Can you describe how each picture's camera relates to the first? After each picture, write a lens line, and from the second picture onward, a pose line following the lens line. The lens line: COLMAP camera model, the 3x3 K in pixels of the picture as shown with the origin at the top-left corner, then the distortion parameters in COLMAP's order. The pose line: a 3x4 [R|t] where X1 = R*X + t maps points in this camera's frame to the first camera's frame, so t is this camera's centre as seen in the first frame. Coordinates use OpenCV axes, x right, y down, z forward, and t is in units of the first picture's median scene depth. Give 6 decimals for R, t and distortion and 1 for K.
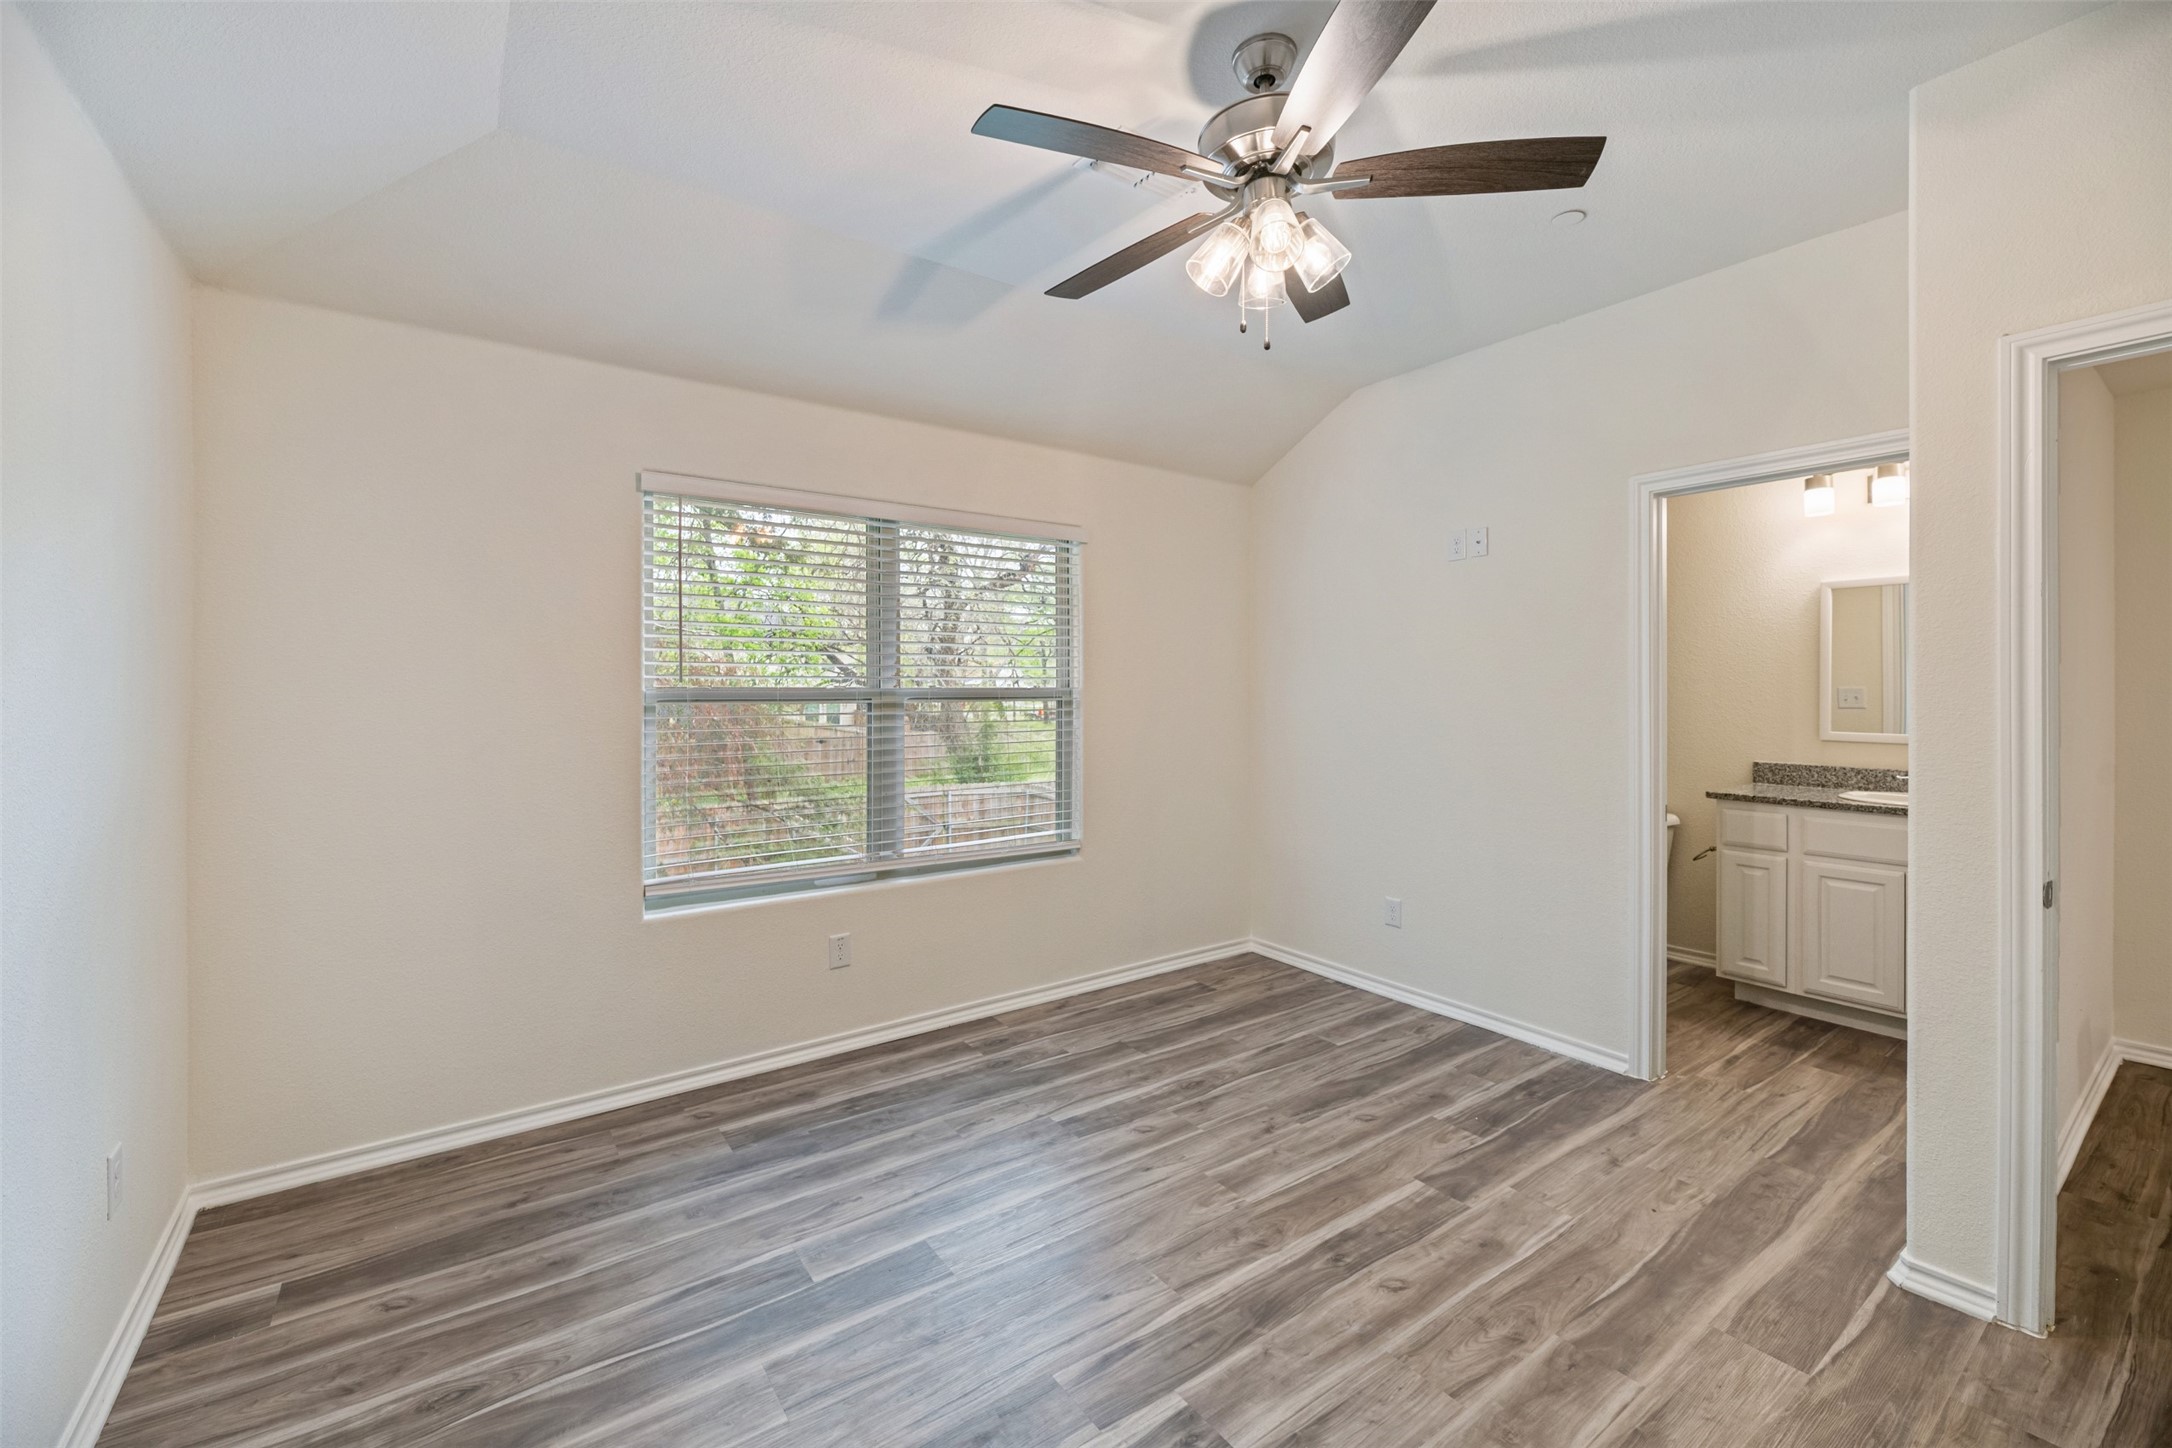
lens RADIAL K [[884.8, 0, 1086.7], [0, 884.8, 688.0], [0, 0, 1]] dist [-0.000578, -0.000198]
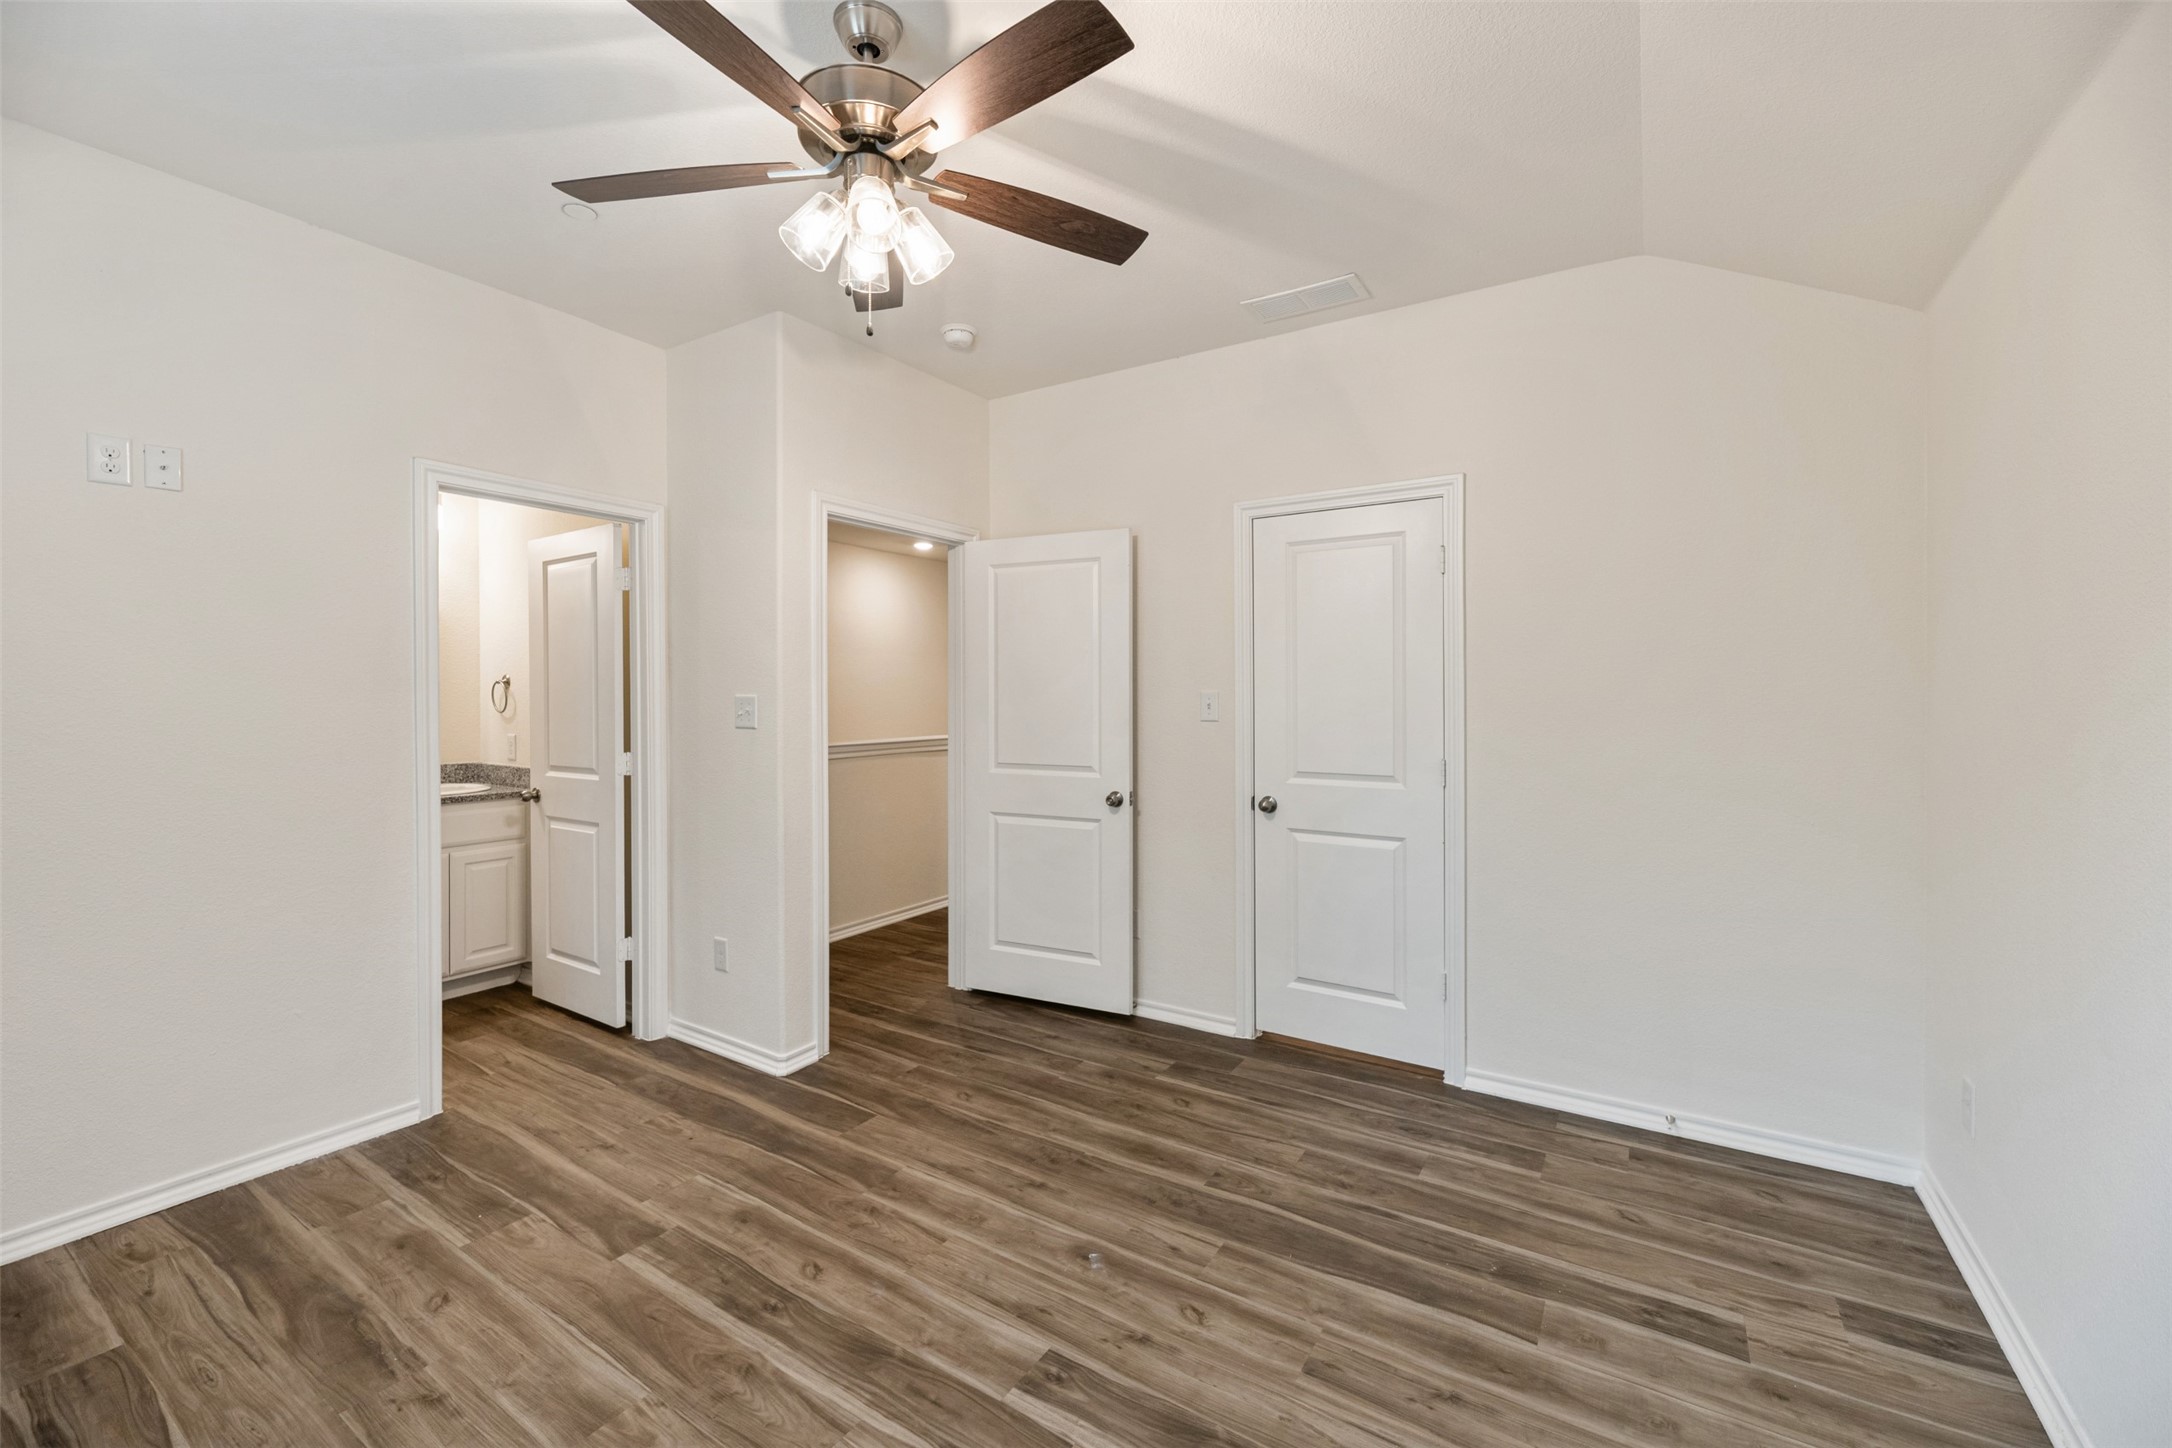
lens RADIAL K [[883.7, 0, 1079.4], [0, 883.7, 702.2], [0, 0, 1]] dist [-0.002666, -0.000793]
pose [[-0.355858, -0.009768, 0.934489, -0.656926], [0.000468, 0.999943, 0.010631, 0.003431], [-0.934540, 0.004221, -0.355833, 0.984520]]
